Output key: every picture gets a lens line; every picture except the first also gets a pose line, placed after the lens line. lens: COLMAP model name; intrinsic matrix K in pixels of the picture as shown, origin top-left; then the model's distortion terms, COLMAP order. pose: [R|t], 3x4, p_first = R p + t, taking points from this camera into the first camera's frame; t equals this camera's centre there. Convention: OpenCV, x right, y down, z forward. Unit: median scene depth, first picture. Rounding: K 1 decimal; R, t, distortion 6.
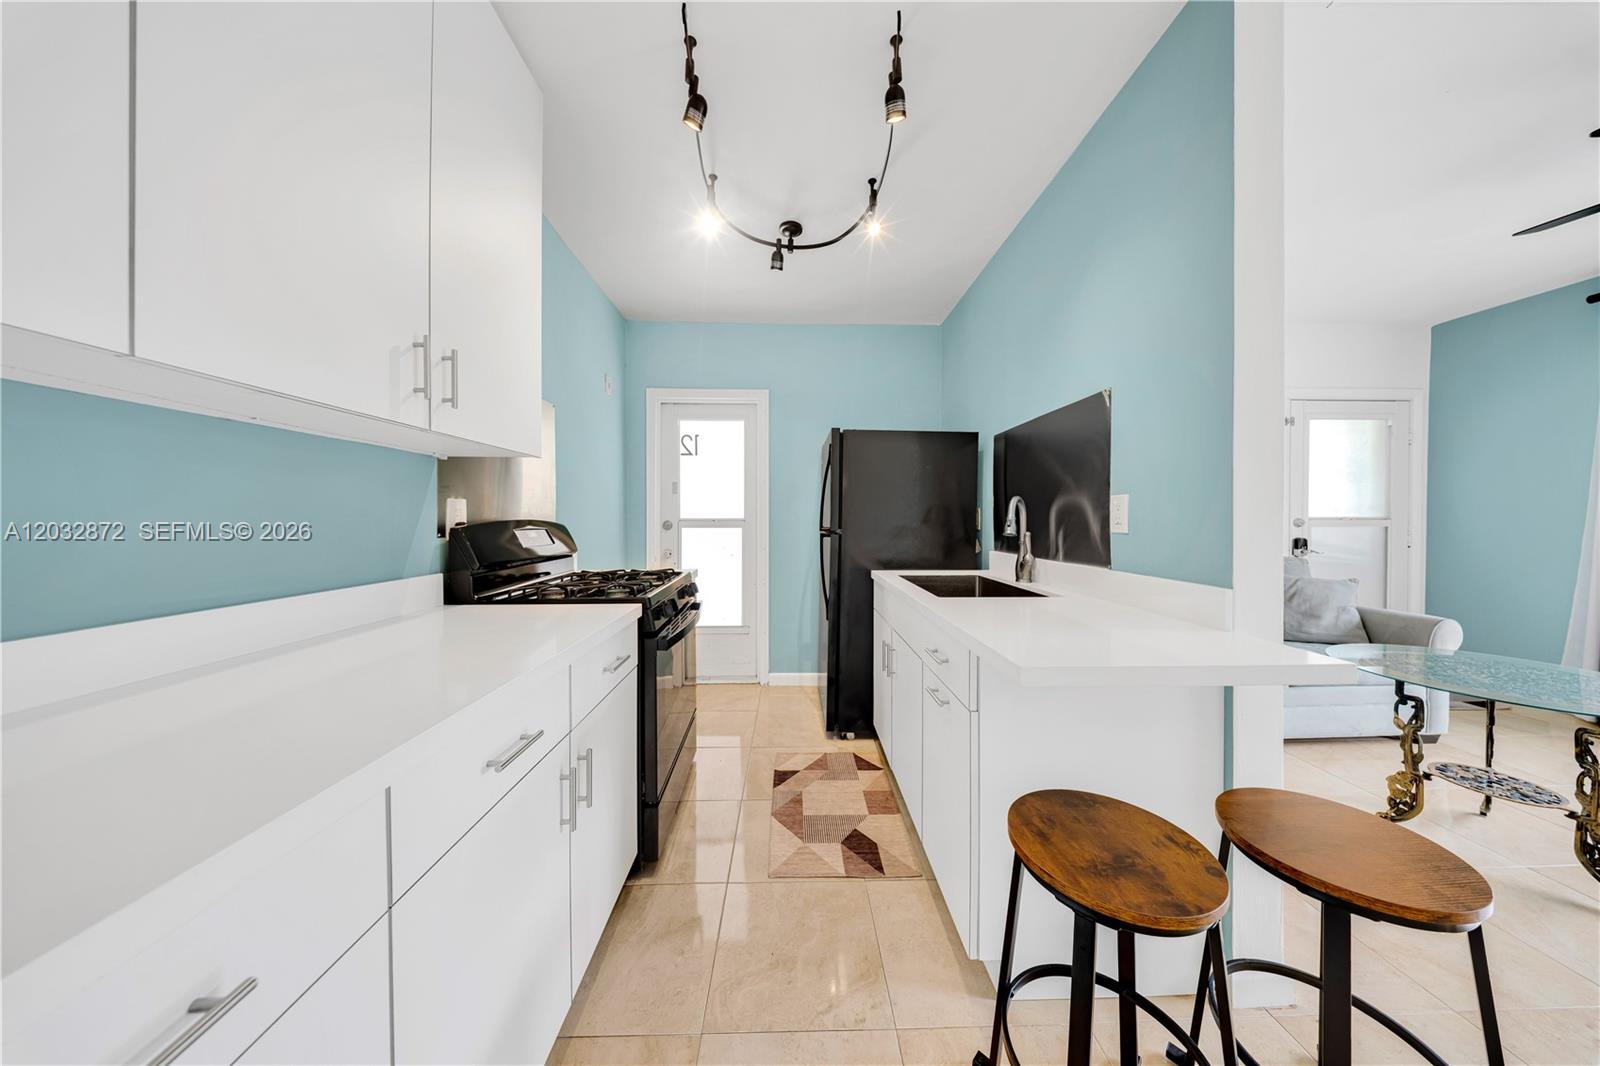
lens RADIAL K [[469.9, 0, 797.3], [0, 469.9, 521.1], [0, 0, 1]] dist [-0.002731, -0.000277]
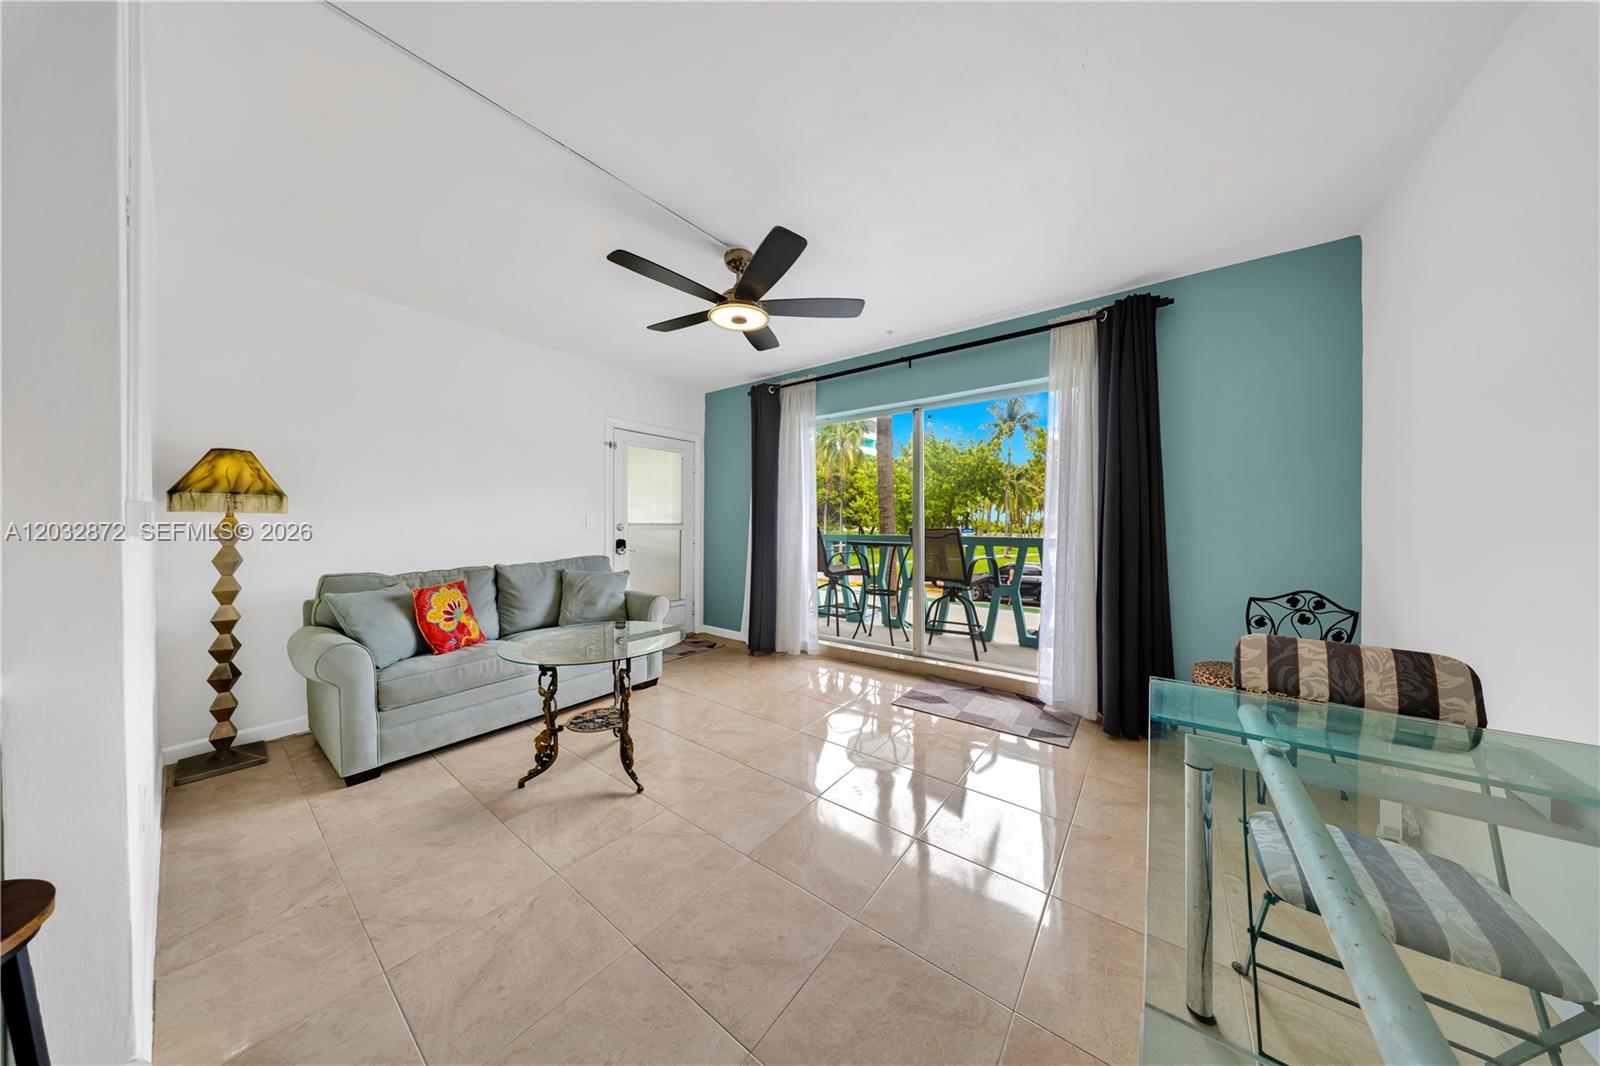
lens RADIAL K [[469.9, 0, 799.3], [0, 469.9, 522.0], [0, 0, 1]] dist [-0.002731, -0.000277]
pose [[0.616028, 0.003452, 0.787717, 0.584279], [0.005017, 0.999953, -0.008305, 0.003826], [-0.787708, 0.009068, 0.615982, -0.227143]]
